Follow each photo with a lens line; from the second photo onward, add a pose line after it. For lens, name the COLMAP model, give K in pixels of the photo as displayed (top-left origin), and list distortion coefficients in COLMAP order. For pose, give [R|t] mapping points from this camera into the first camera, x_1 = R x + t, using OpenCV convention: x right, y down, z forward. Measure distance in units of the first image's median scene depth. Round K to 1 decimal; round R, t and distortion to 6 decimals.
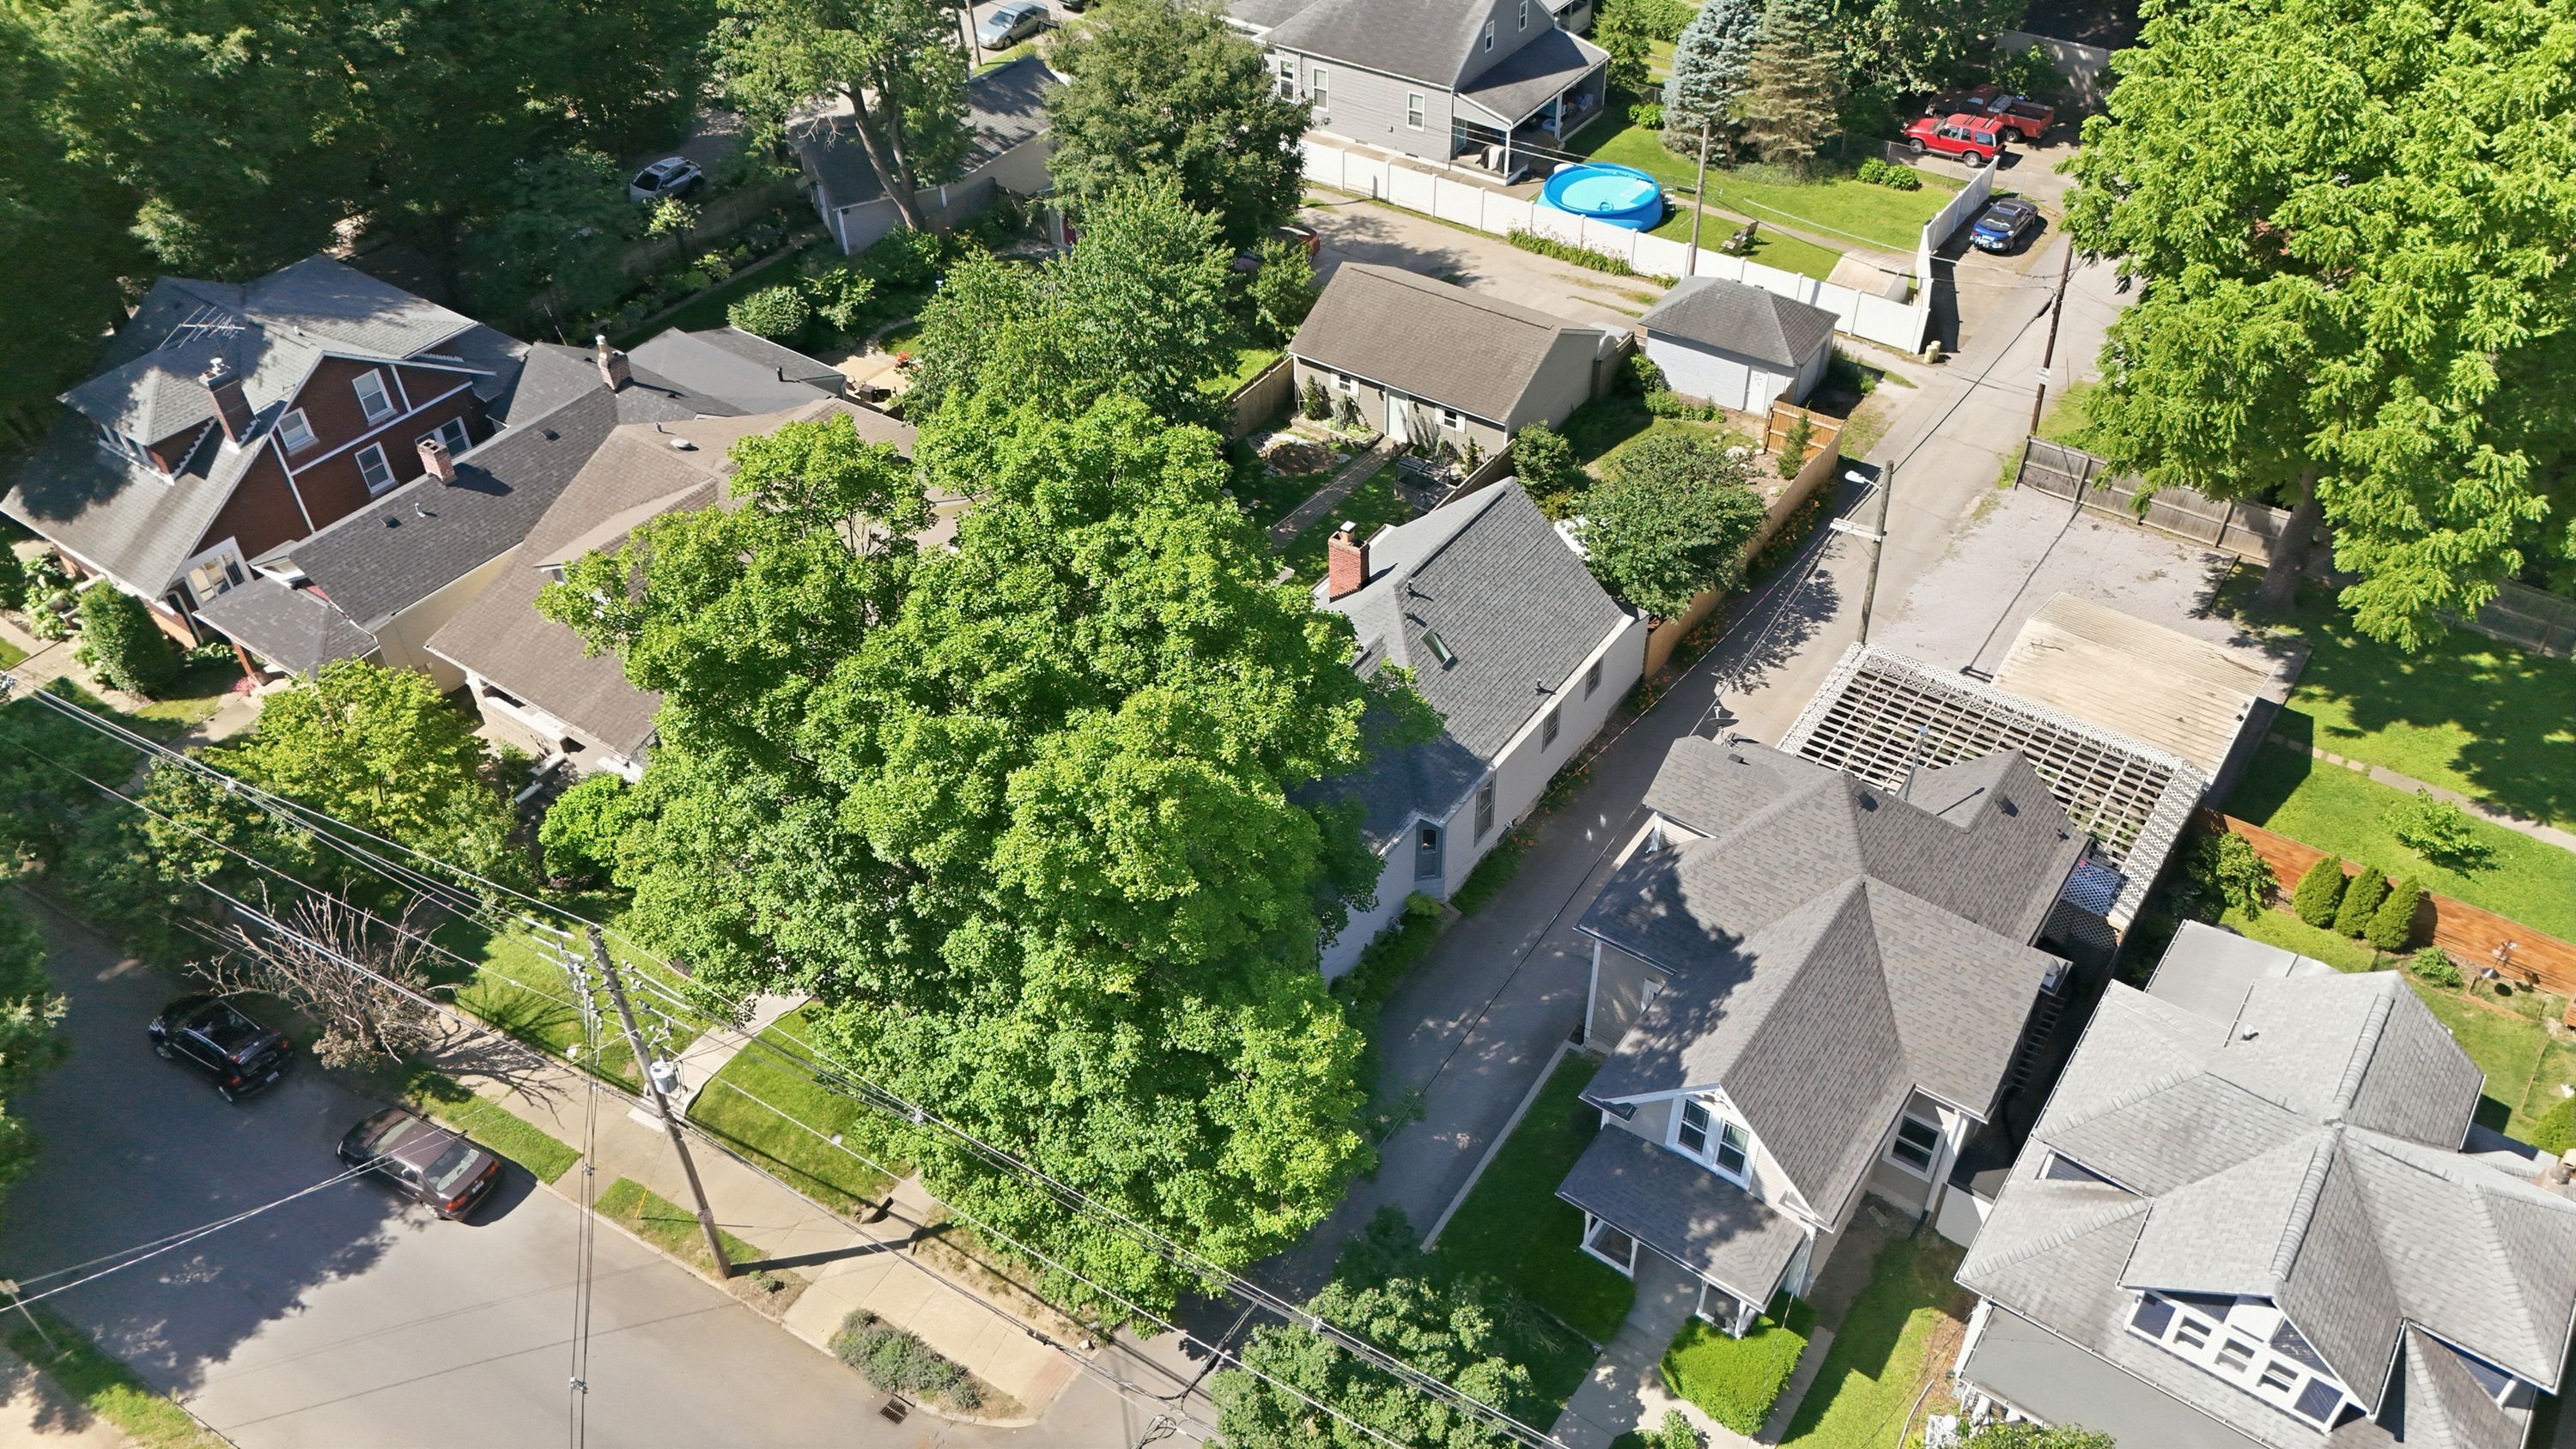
lens RADIAL K [[1933.6, 0, 1273.7], [0, 1933.6, 718.3], [0, 0, 1]] dist [0.100851, -0.129909]
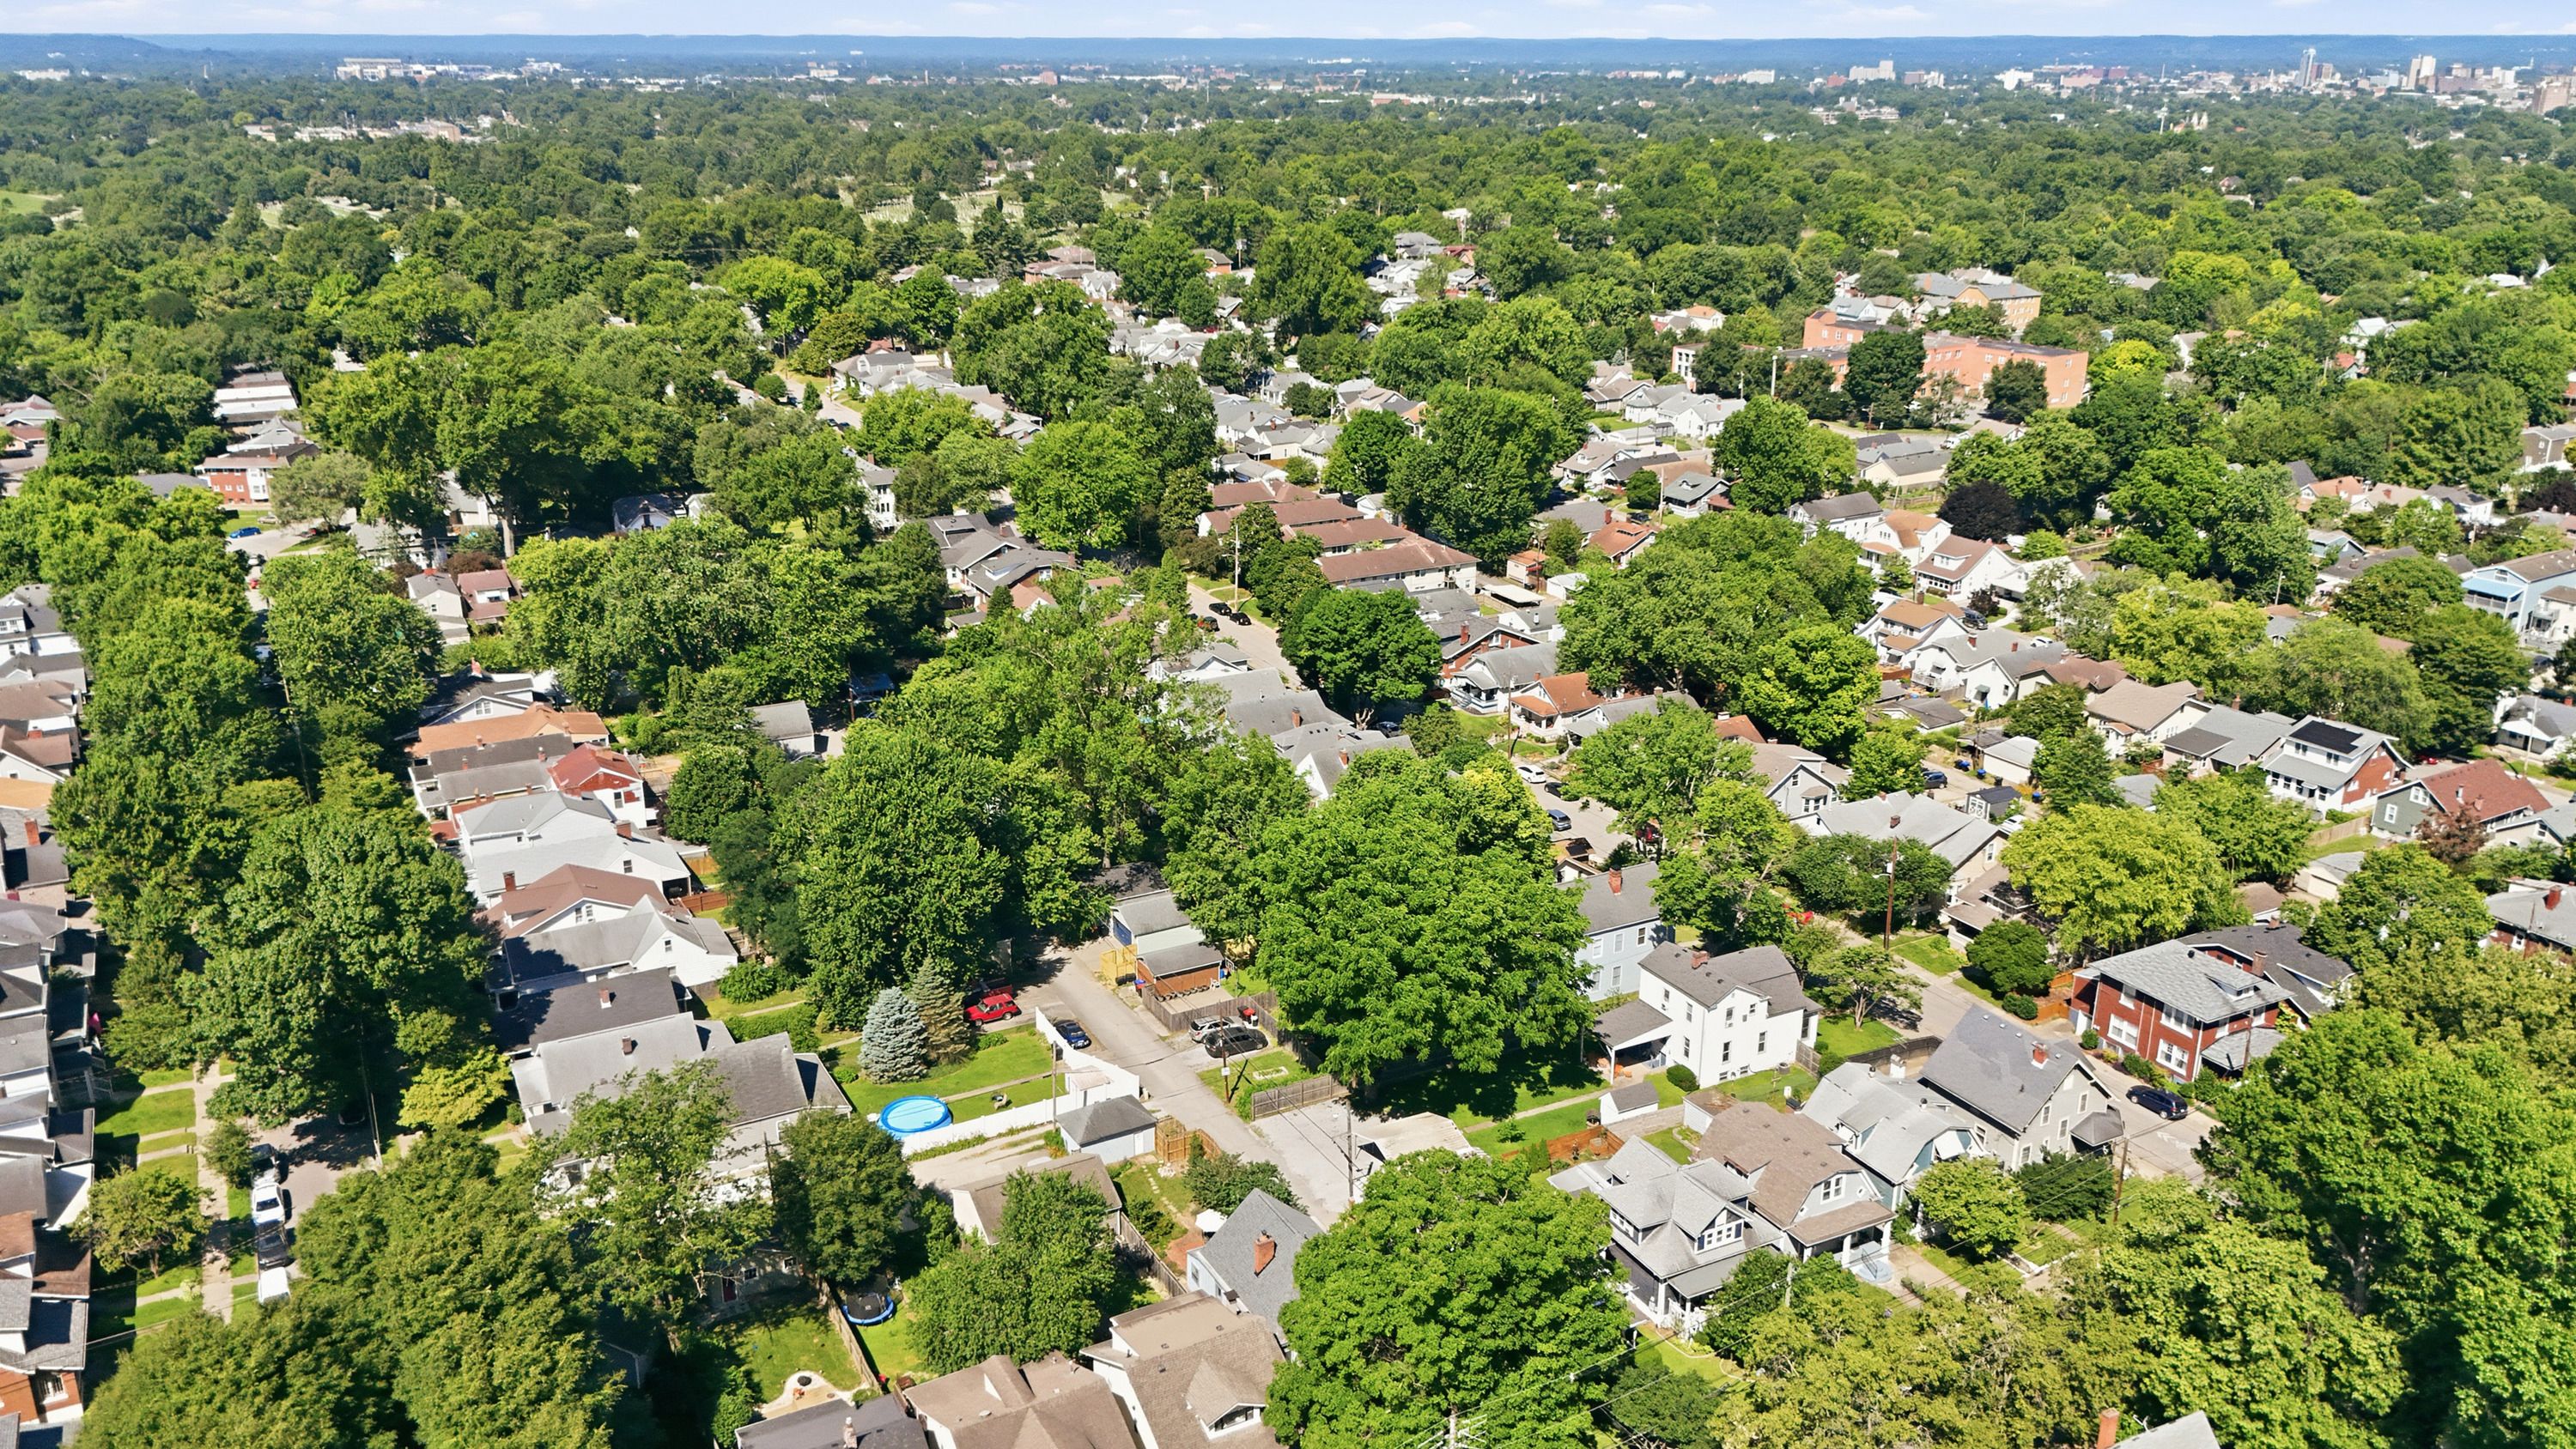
lens RADIAL K [[1933.6, 0, 1273.7], [0, 1933.6, 718.3], [0, 0, 1]] dist [0.100851, -0.129909]
pose [[0.445742, -0.260544, 0.856406, -1.320135], [0.576882, 0.815154, -0.052262, -0.354422], [-0.684485, 0.517341, 0.513652, -0.329118]]
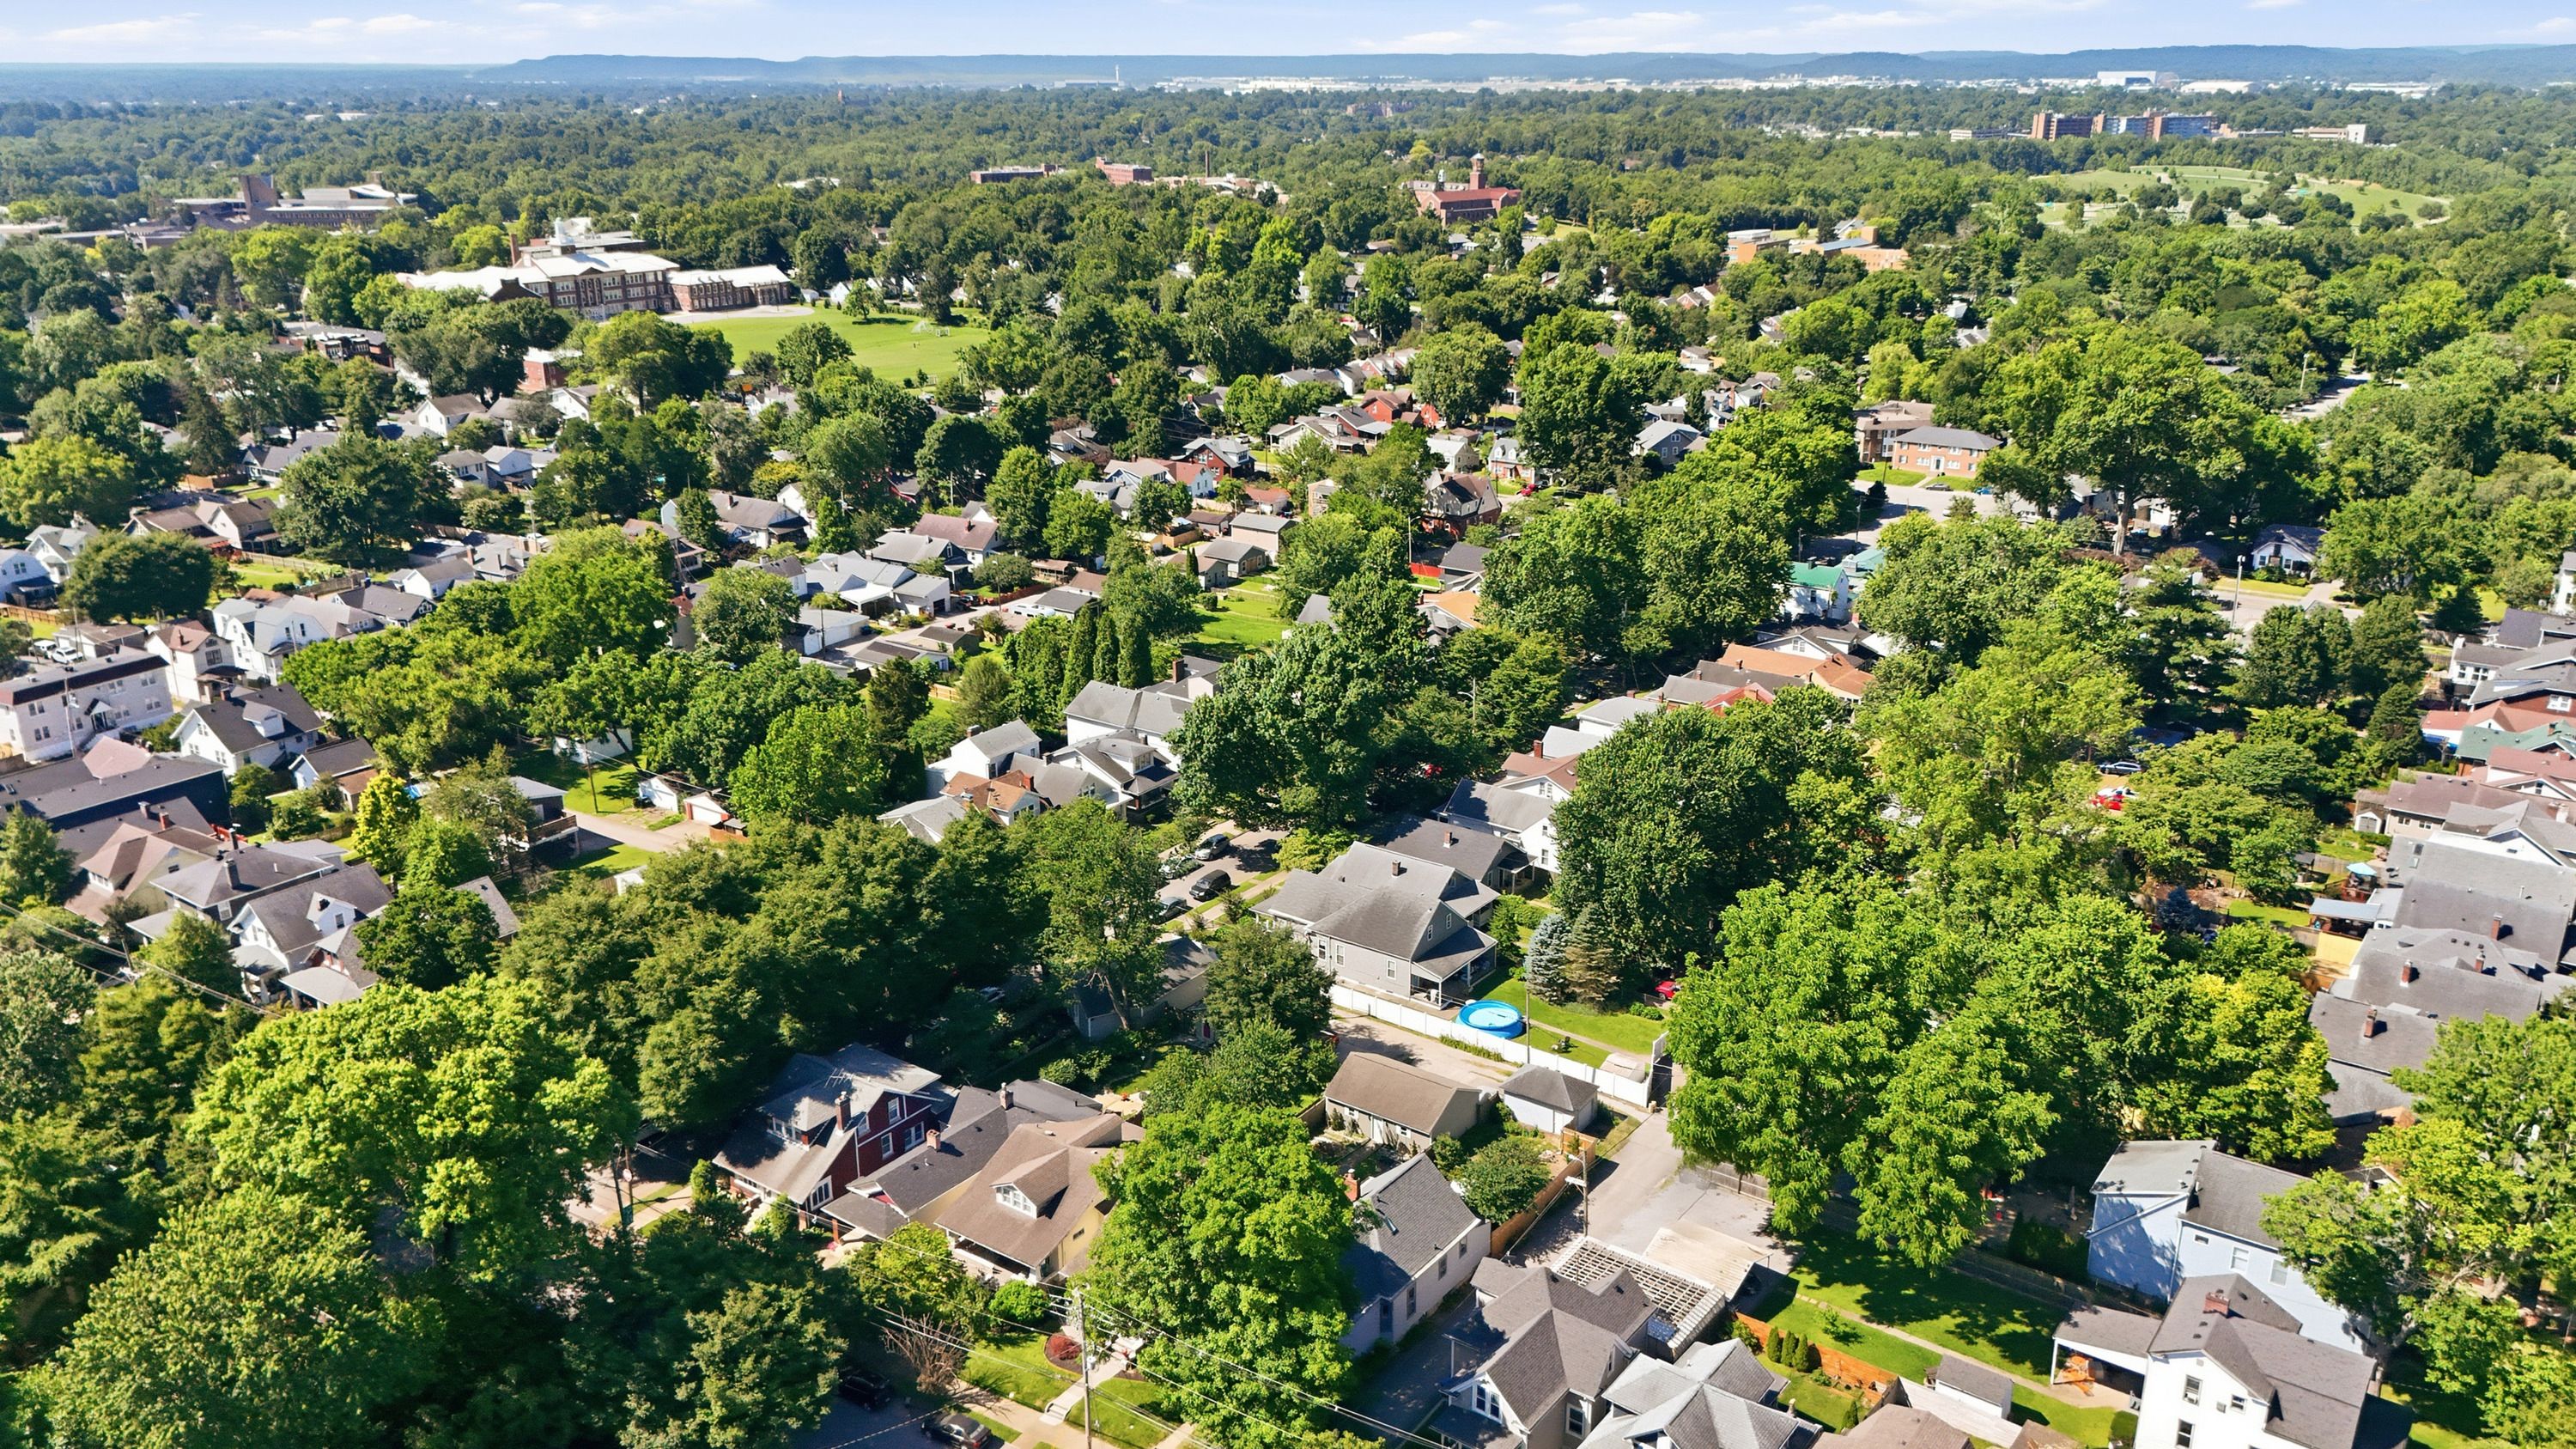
lens RADIAL K [[1934.2, 0, 1273.7], [0, 1934.2, 718.3], [0, 0, 1]] dist [0.100851, -0.129909]
pose [[0.999729, 0.019873, -0.012150, -0.028490], [-0.022975, 0.927156, -0.373970, 0.210080], [0.003834, 0.374148, 0.927361, -1.053868]]
